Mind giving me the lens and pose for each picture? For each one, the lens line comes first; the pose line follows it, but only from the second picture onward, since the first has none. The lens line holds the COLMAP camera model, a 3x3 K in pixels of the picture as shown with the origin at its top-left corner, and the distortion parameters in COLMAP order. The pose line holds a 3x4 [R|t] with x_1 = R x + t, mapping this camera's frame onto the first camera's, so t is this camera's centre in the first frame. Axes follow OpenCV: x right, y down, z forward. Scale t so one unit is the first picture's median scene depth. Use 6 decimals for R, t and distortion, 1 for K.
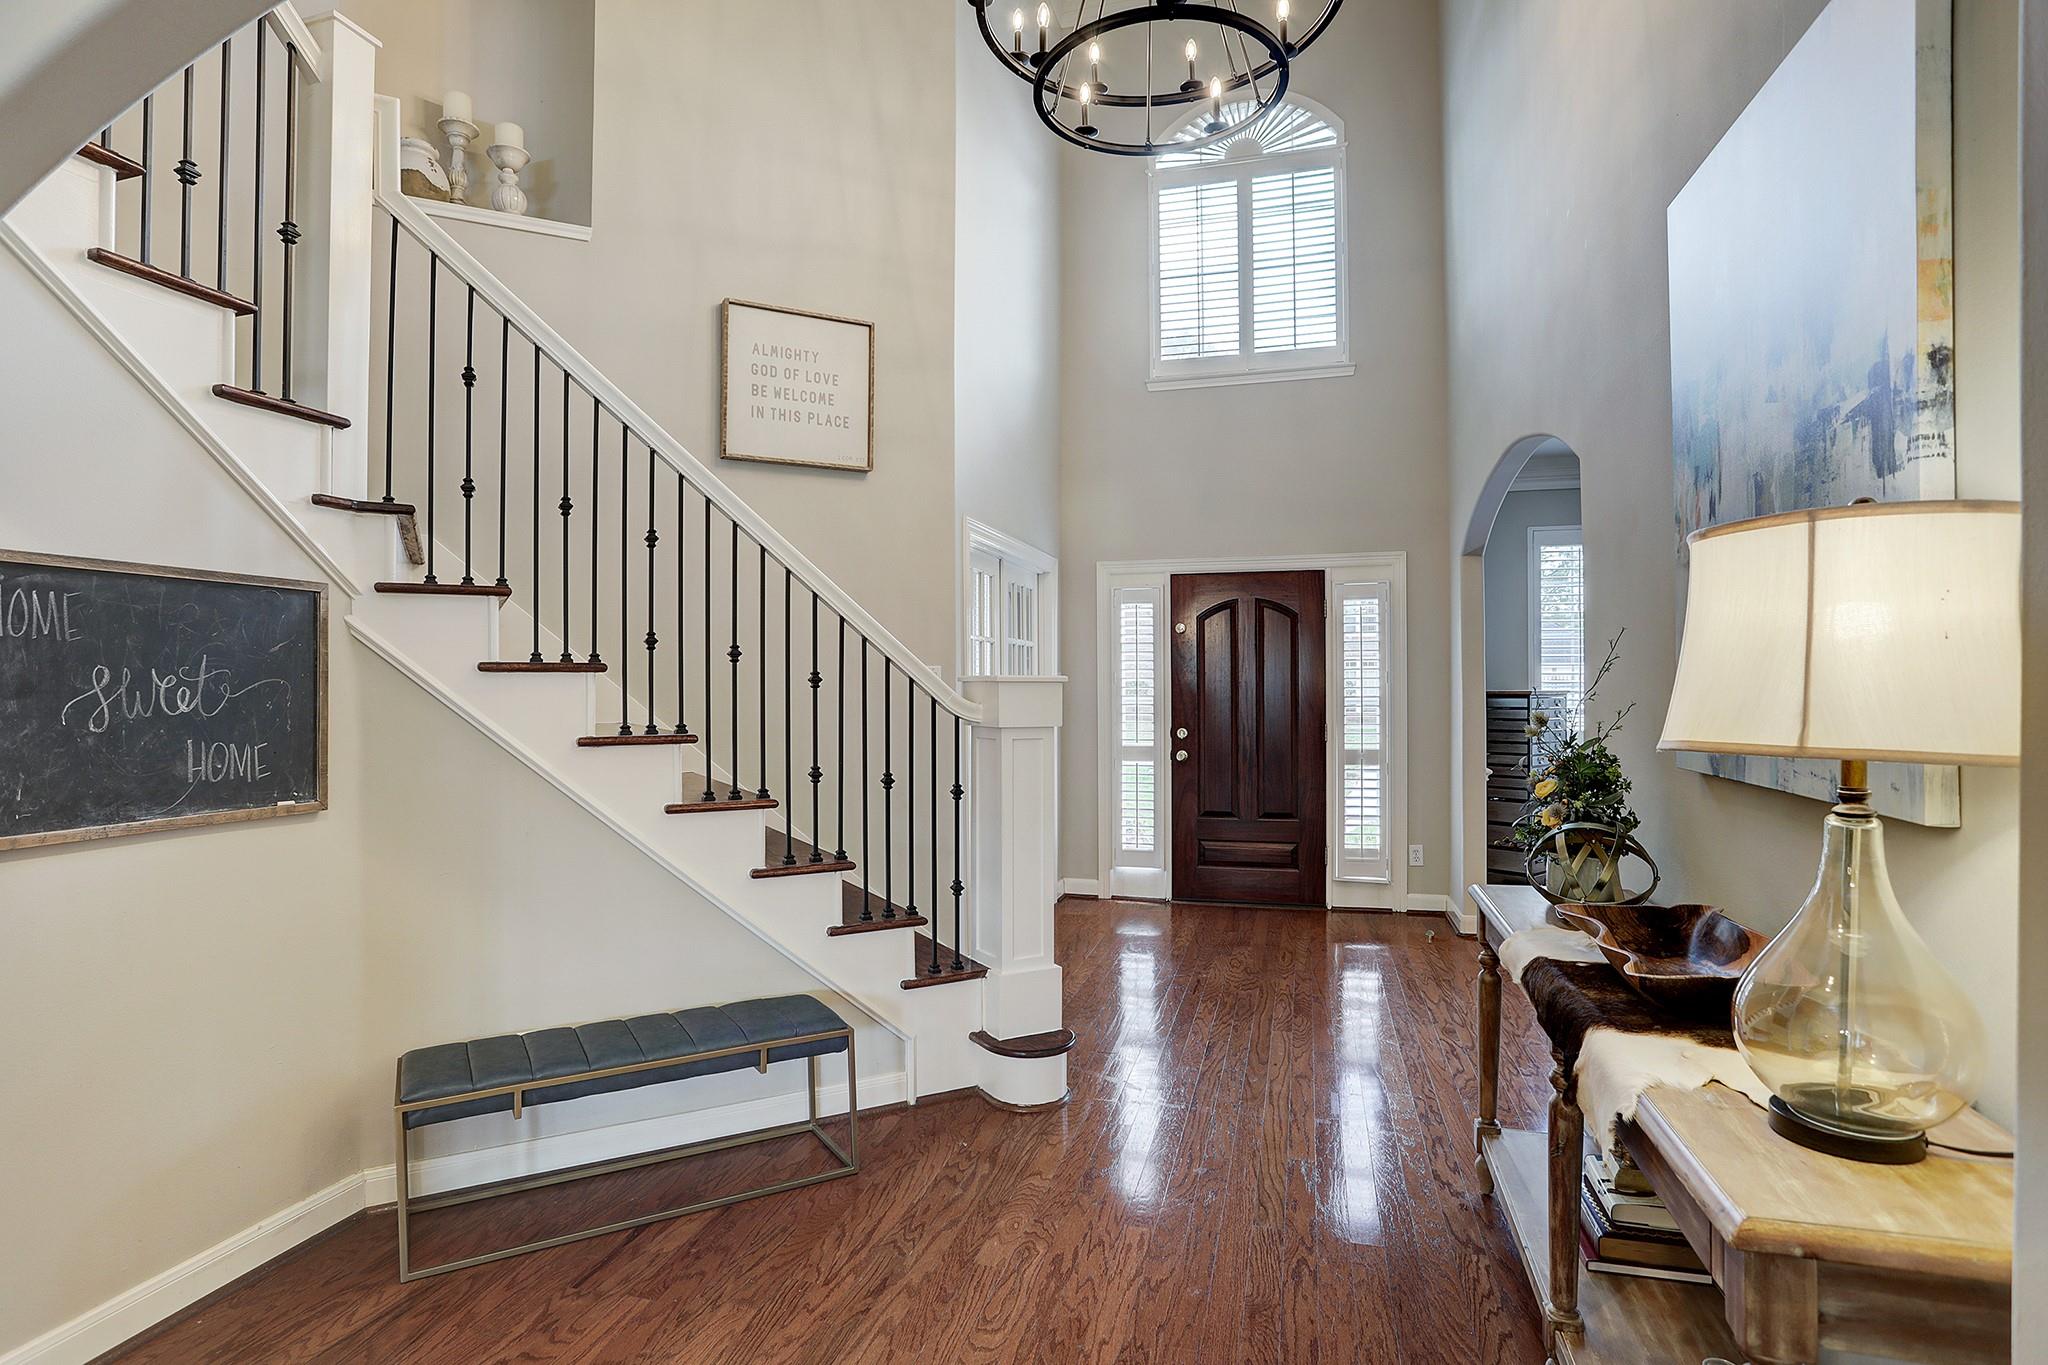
lens RADIAL K [[1021.9, 0, 1010.1], [0, 1021.9, 679.3], [0, 0, 1]] dist [-0.053531, 0.020556]
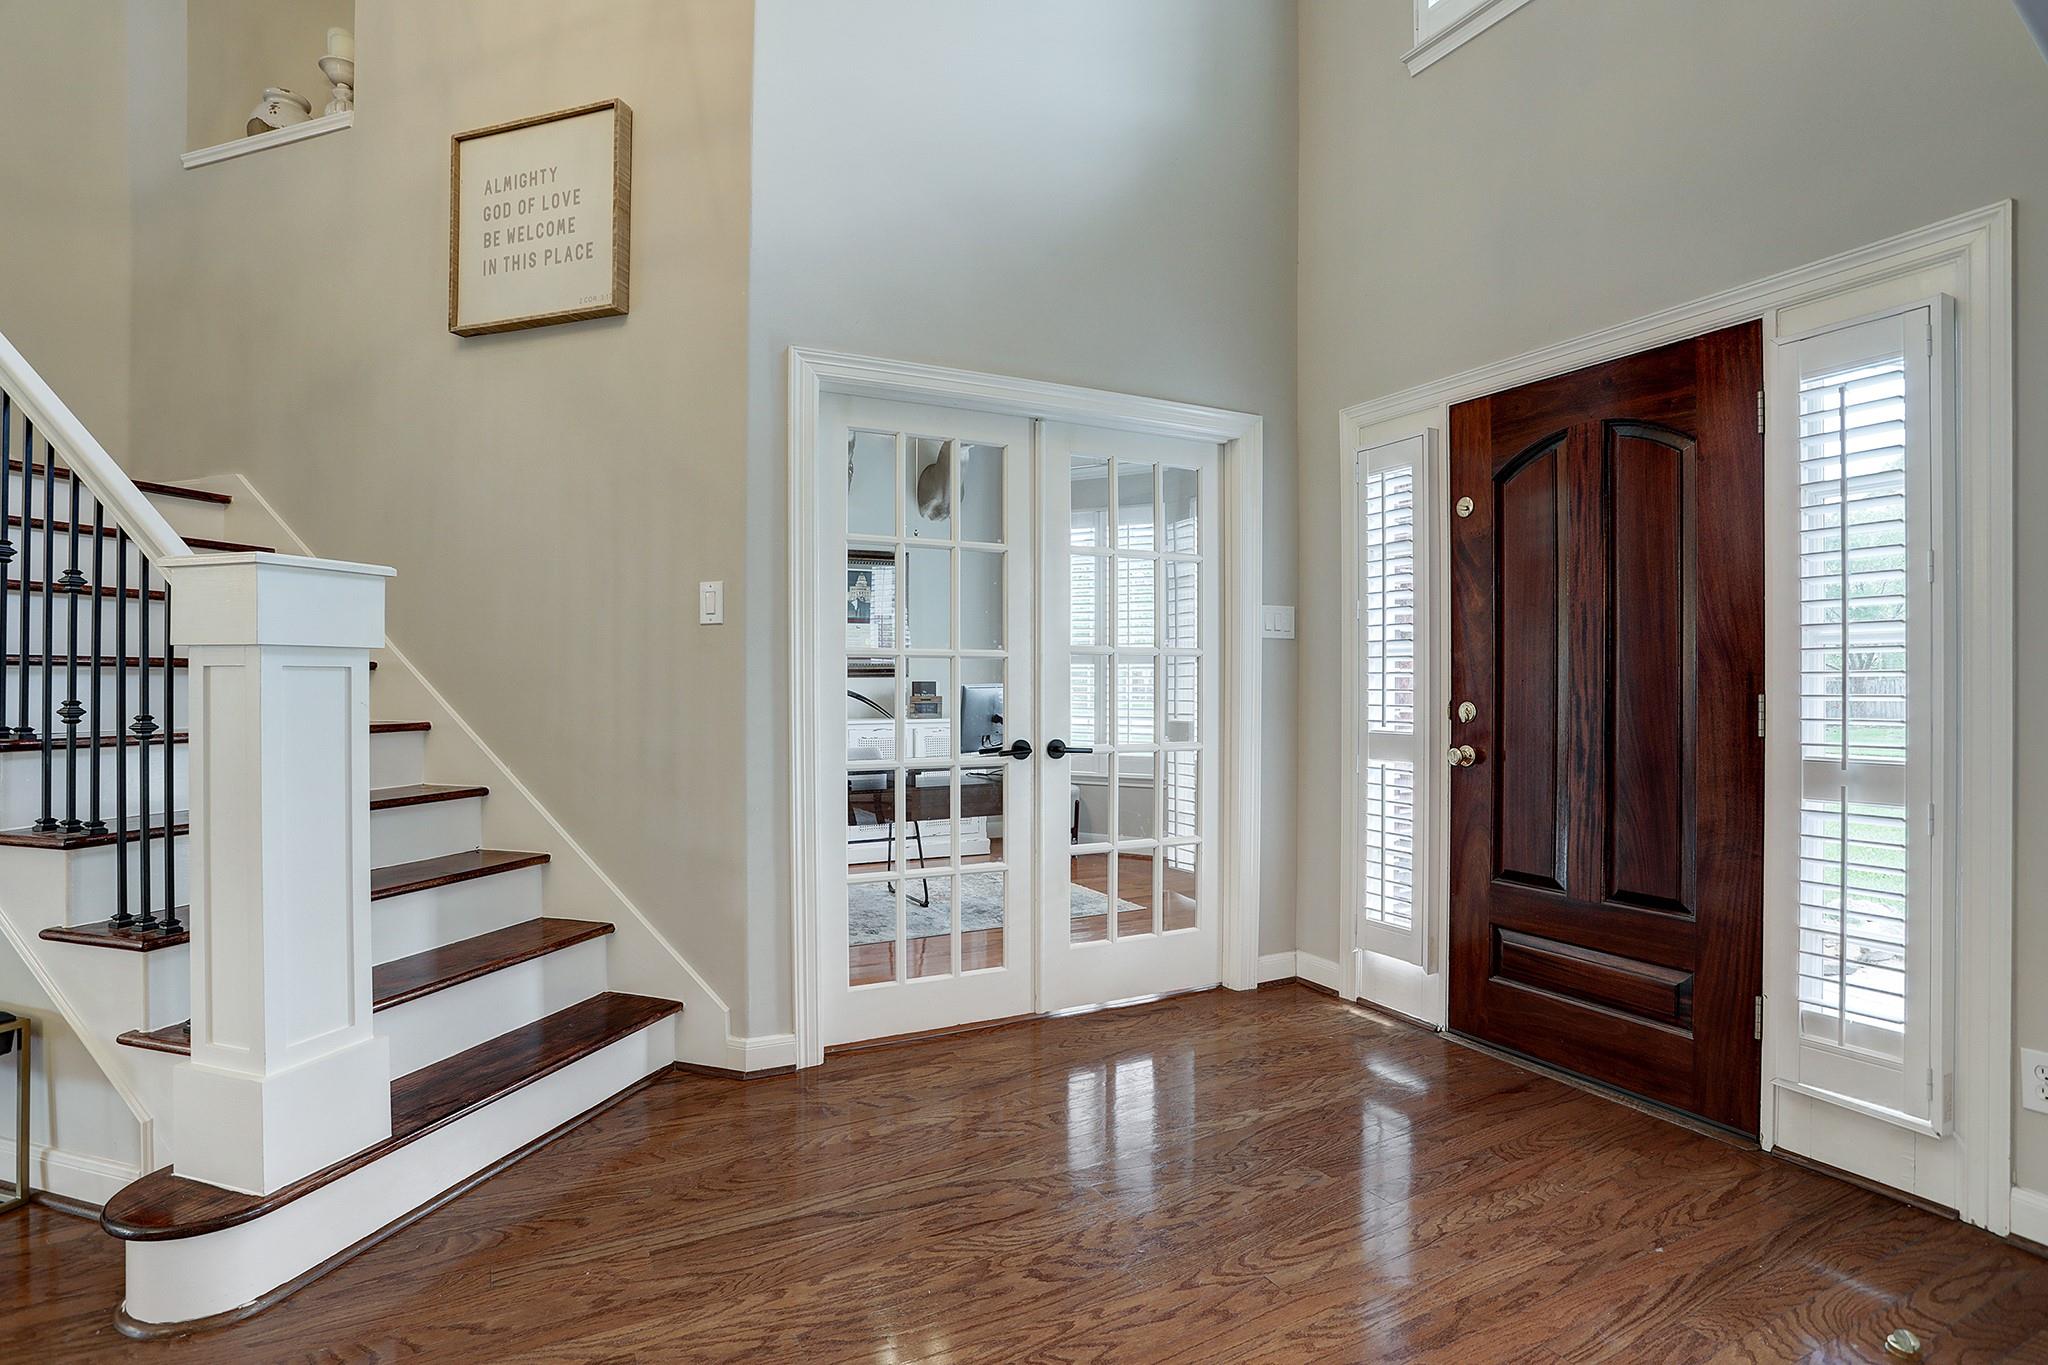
lens RADIAL K [[1021.9, 0, 995.5], [0, 1021.9, 677.7], [0, 0, 1]] dist [-0.053531, 0.020556]
pose [[0.682964, 0.001913, -0.730449, 0.397455], [0.000296, 0.999996, 0.002896, 0.036191], [0.730452, -0.002195, 0.682961, 0.508620]]
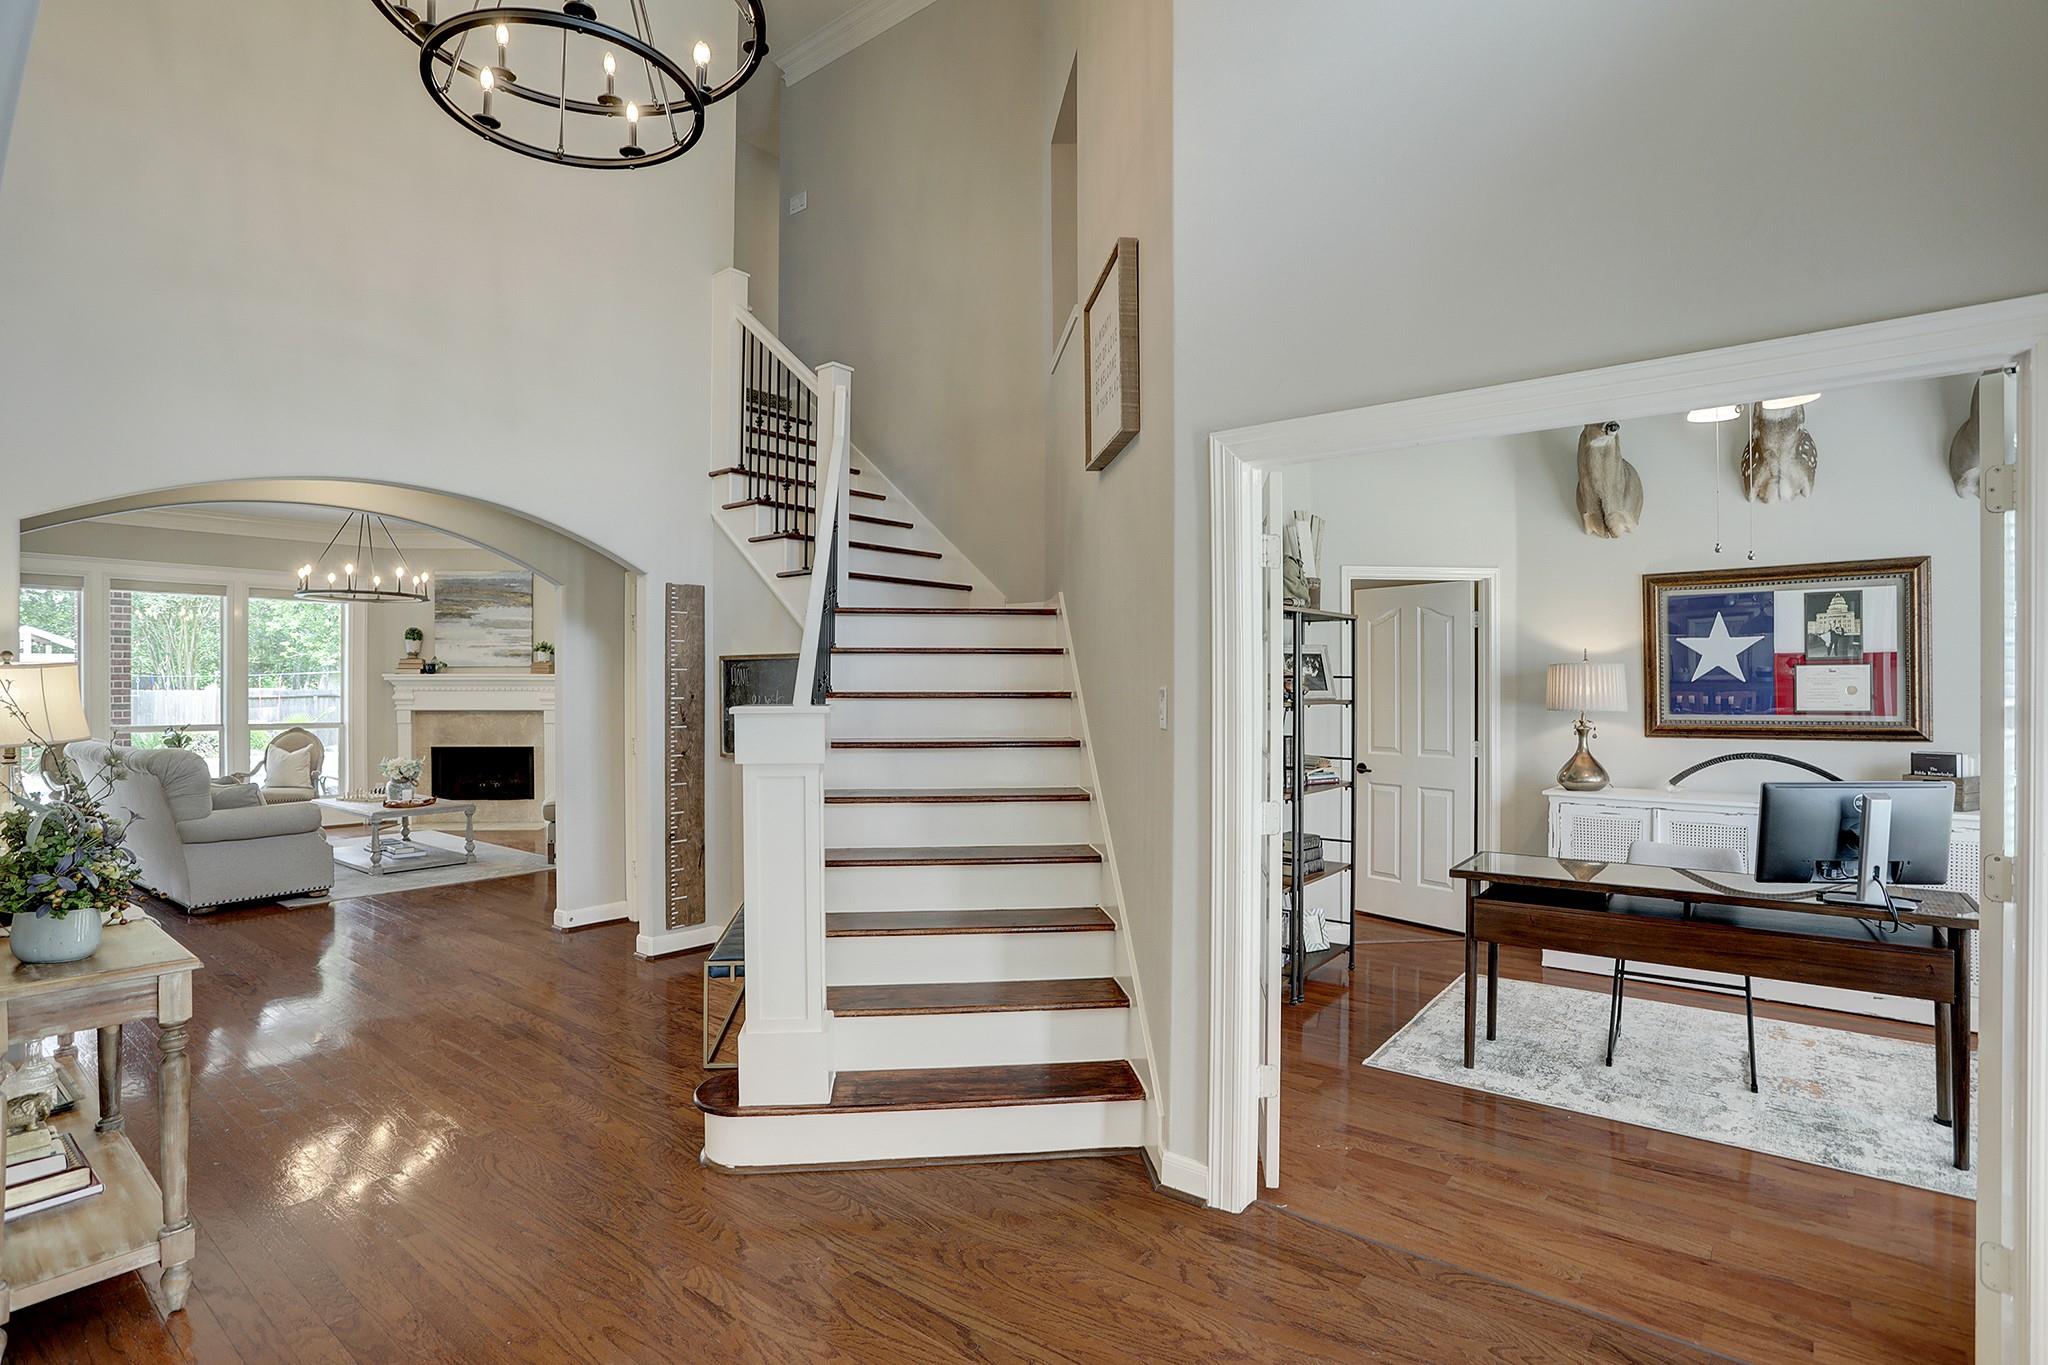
lens RADIAL K [[1021.9, 0, 1023.8], [0, 1021.9, 692.9], [0, 0, 1]] dist [-0.053531, 0.020556]
pose [[-0.379737, 0.008575, -0.925055, 0.424116], [0.008478, 0.999947, 0.005789, -0.004575], [0.925055, -0.005644, -0.379790, 0.832657]]
